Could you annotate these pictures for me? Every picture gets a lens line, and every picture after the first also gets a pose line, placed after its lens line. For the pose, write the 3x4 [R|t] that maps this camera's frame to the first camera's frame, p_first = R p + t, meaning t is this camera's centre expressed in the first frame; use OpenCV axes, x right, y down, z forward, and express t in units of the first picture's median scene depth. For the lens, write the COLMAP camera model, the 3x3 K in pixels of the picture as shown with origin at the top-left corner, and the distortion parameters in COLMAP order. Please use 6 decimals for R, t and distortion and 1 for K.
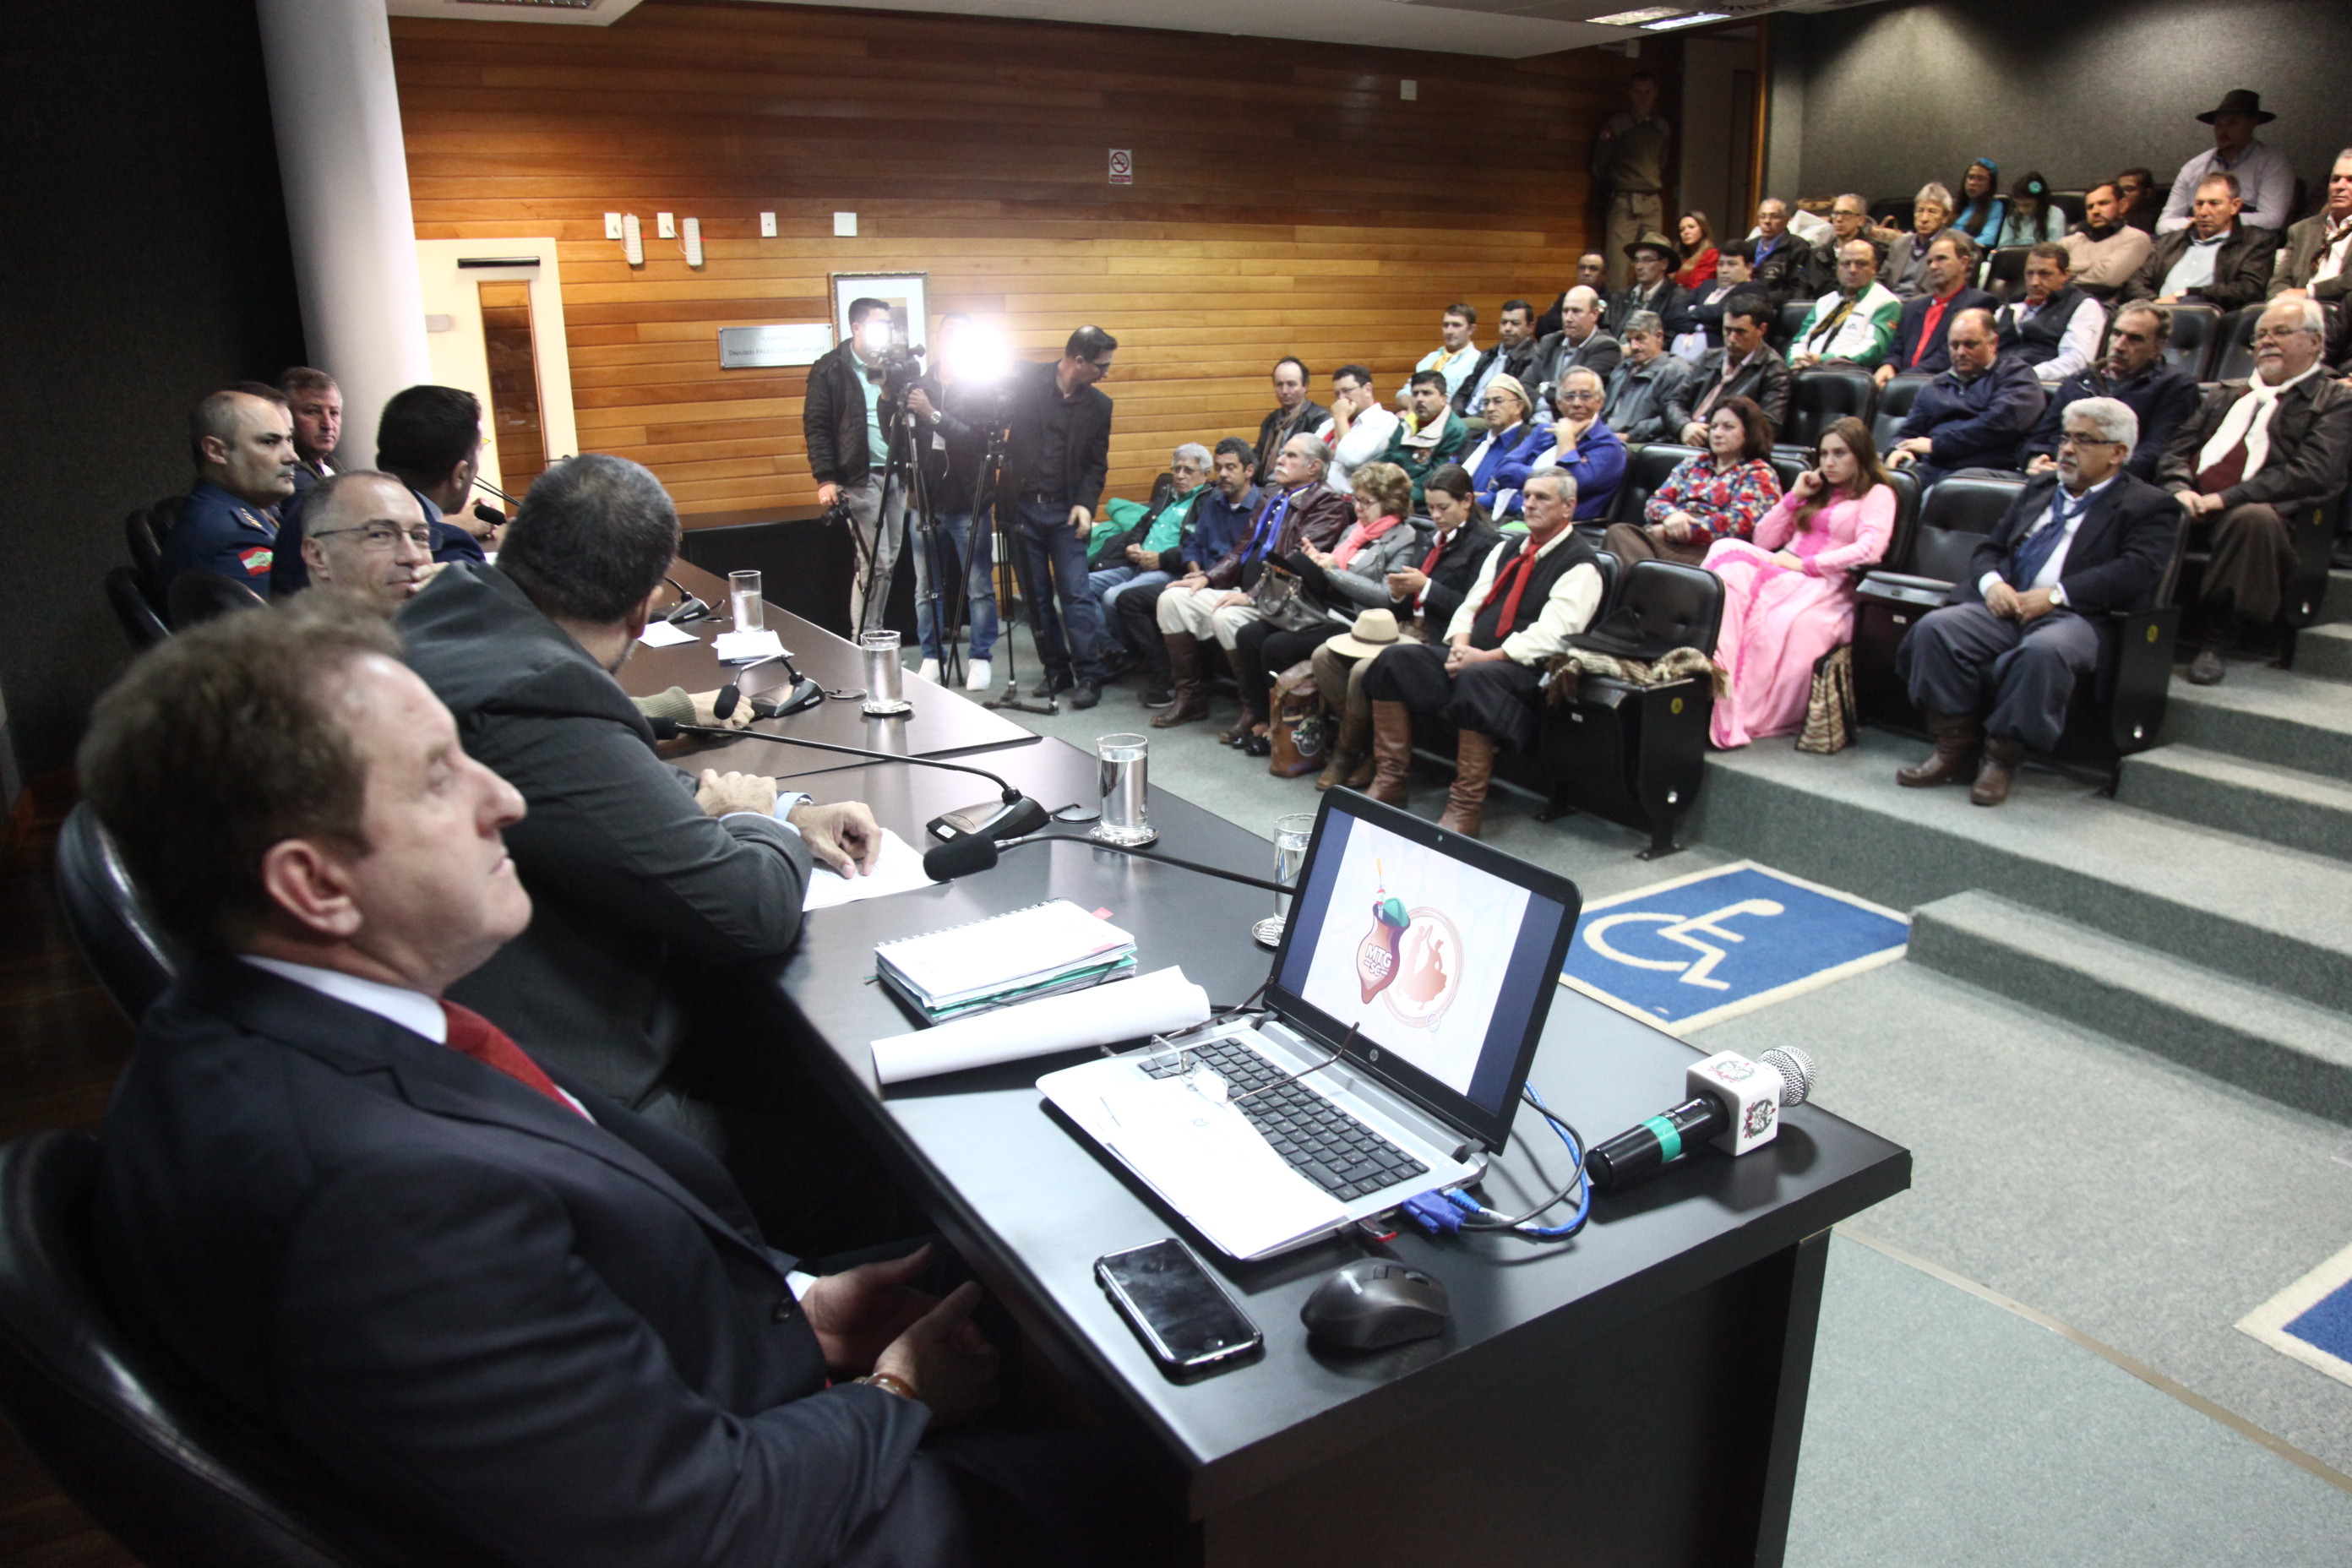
lens RADIAL K [[1622.0, 0, 1201.0], [0, 1622.0, 779.2], [0, 0, 1]] dist [-0.117893, 0.072919]
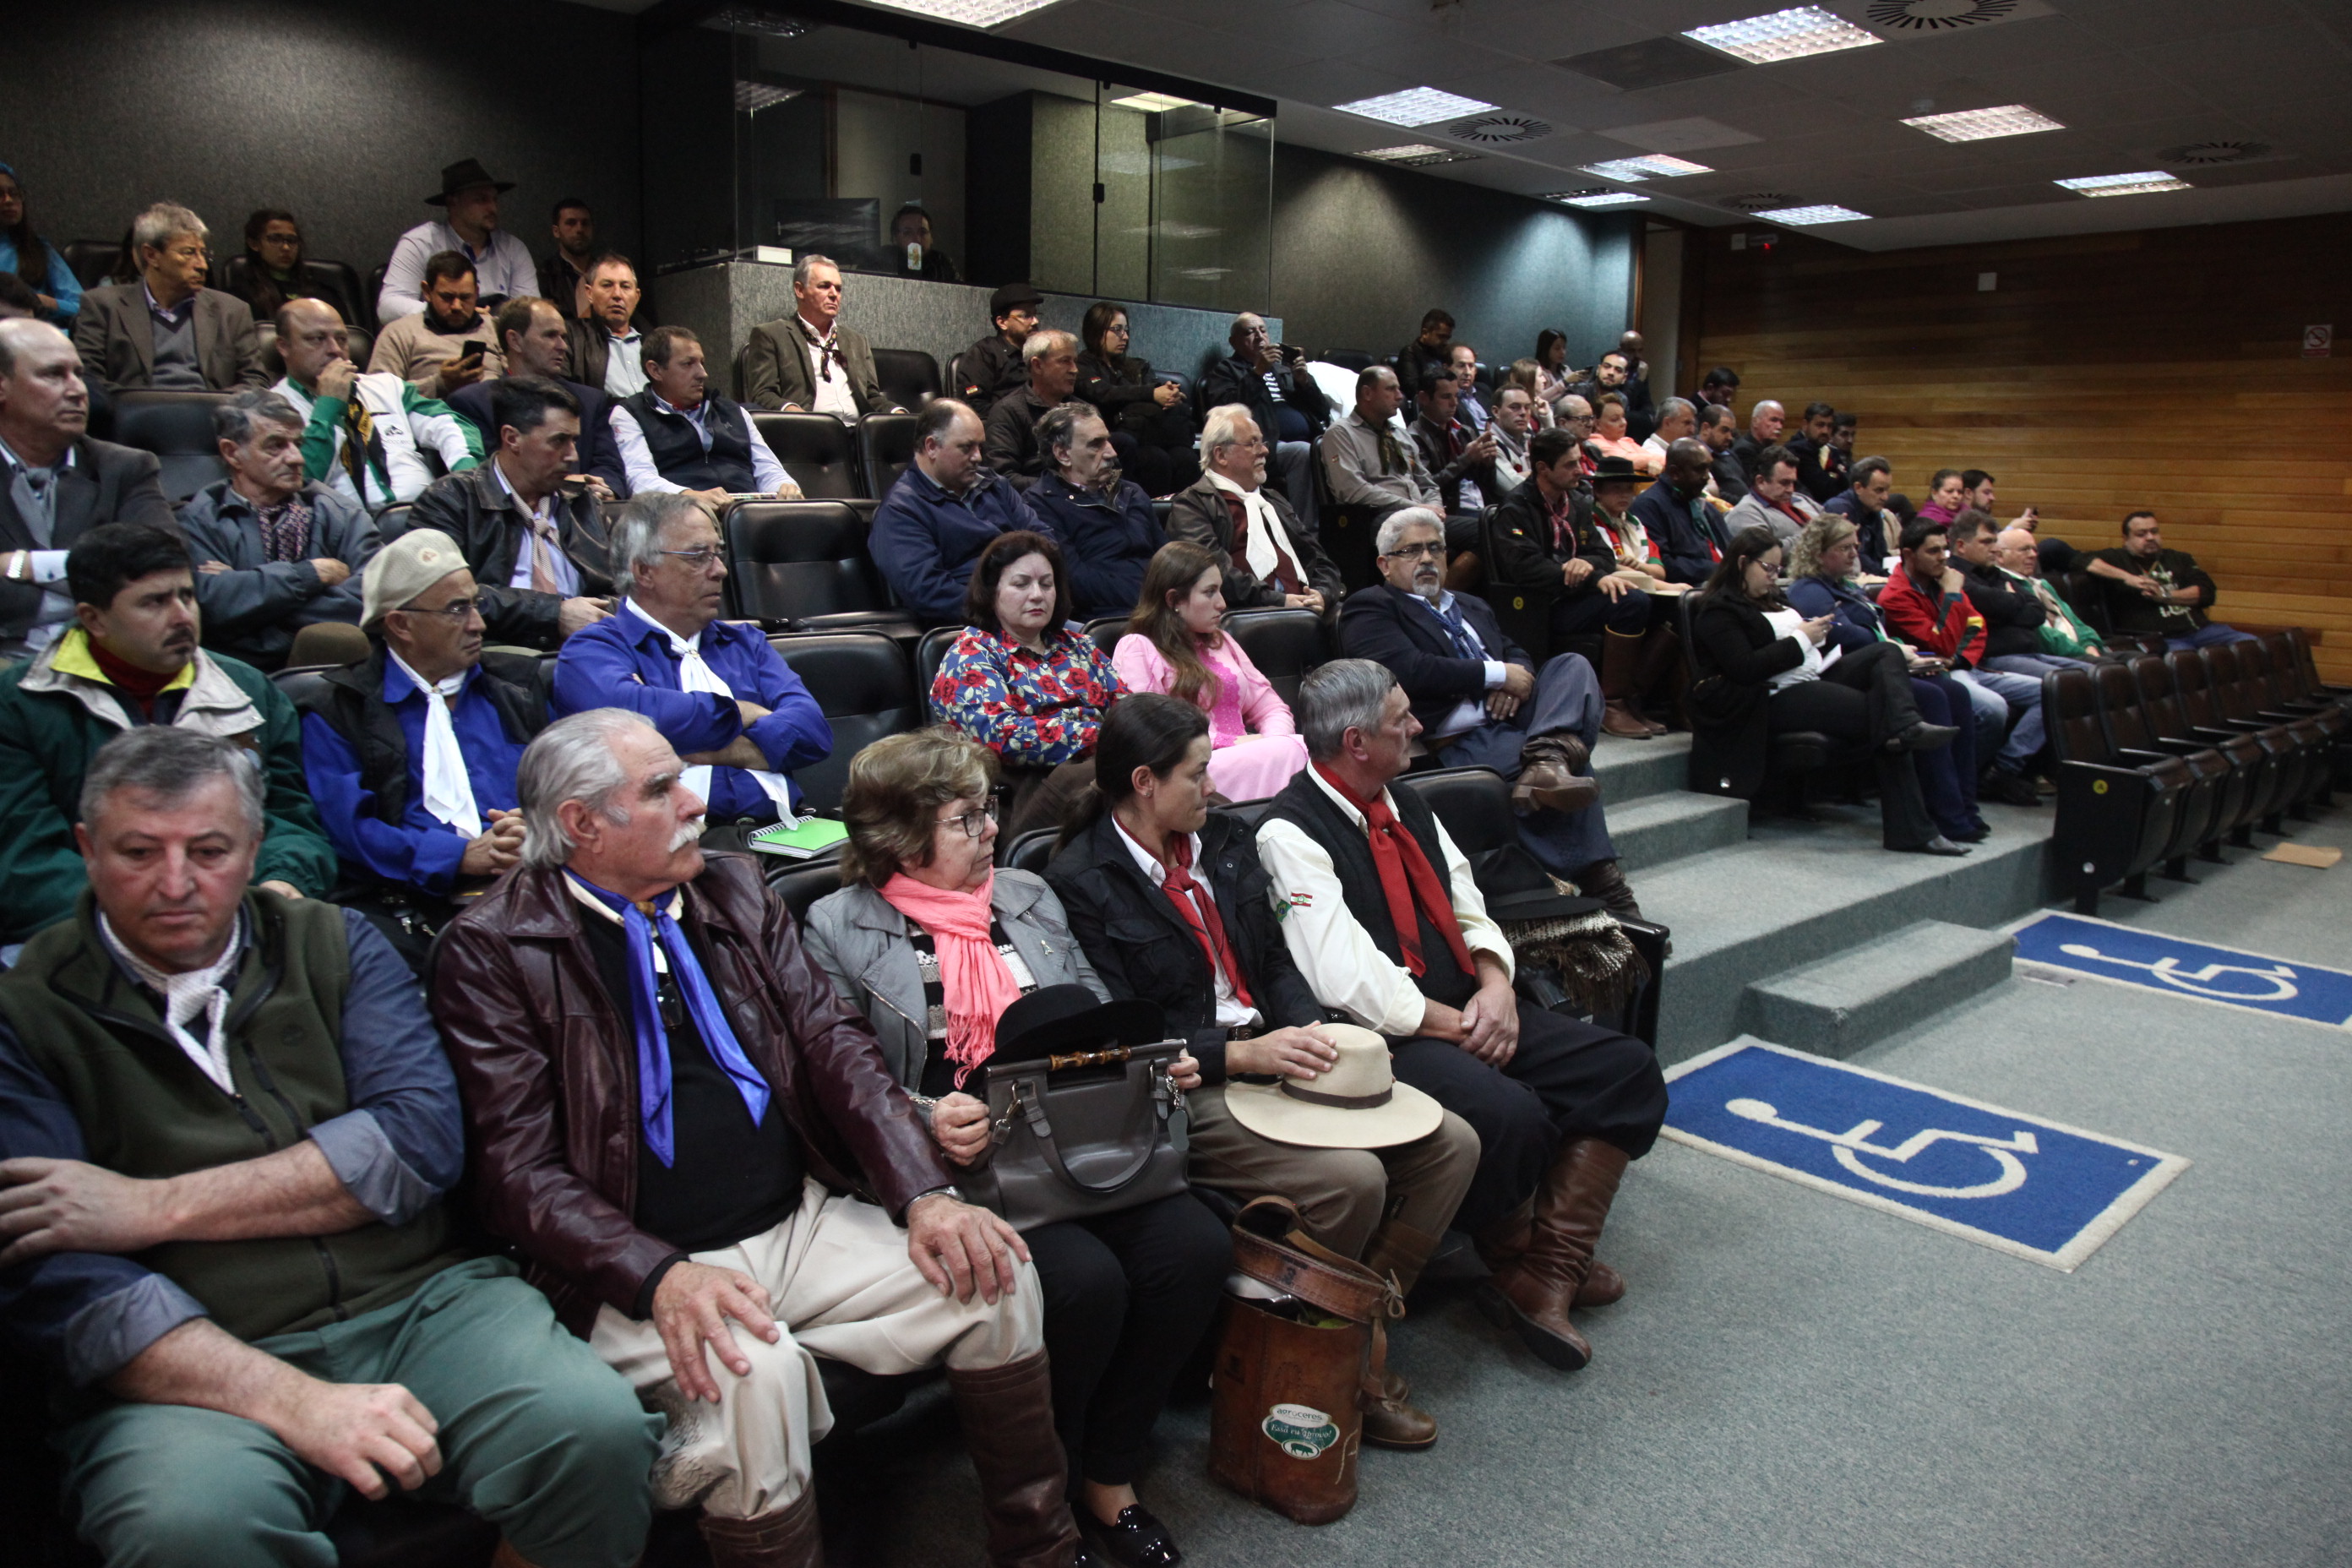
lens RADIAL K [[1655.0, 0, 1205.0], [0, 1655.0, 798.3], [0, 0, 1]] dist [-0.116841, 0.091080]
pose [[-0.202116, -0.170583, 0.964391, -0.389030], [0.271633, 0.936317, 0.222546, -0.341062], [-0.940938, 0.306941, -0.142909, 1.338291]]
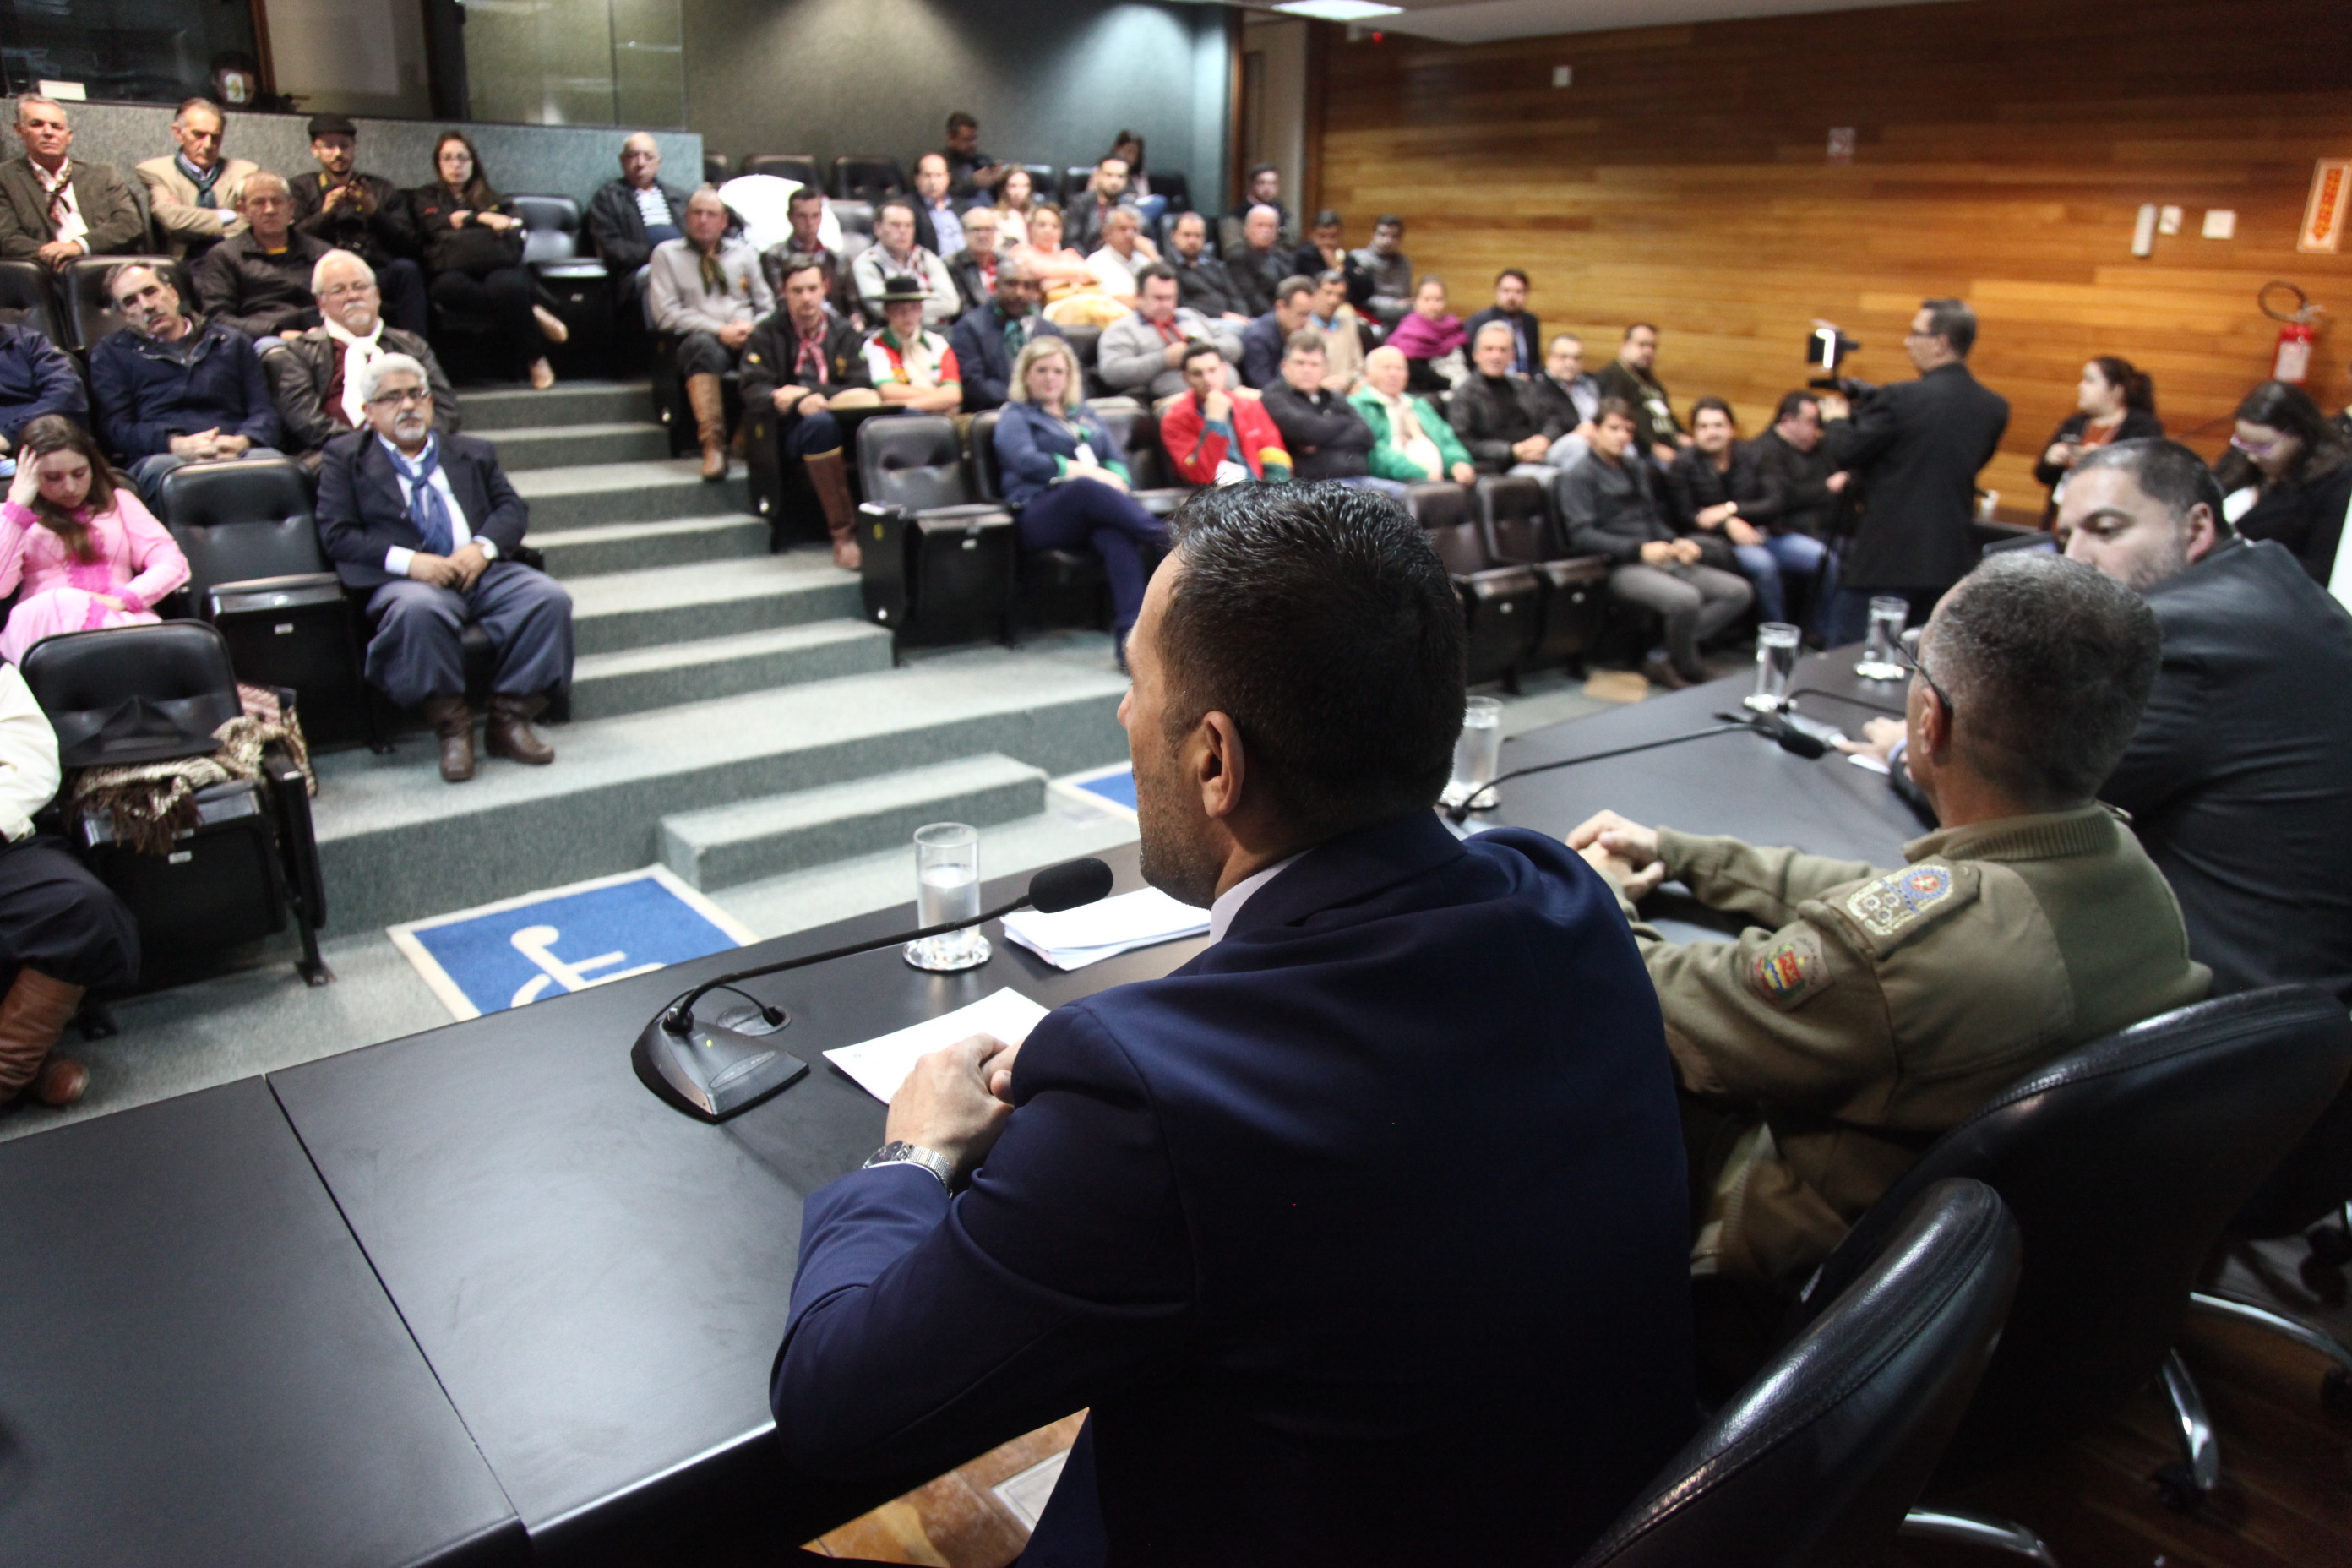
lens RADIAL K [[1622.0, 0, 1201.0], [0, 1622.0, 779.2], [0, 0, 1]] dist [-0.117893, 0.072919]
pose [[-0.144831, -0.293575, 0.944901, -0.519742], [0.267522, 0.907784, 0.323048, -0.188805], [-0.952605, 0.299569, -0.052938, 0.661251]]
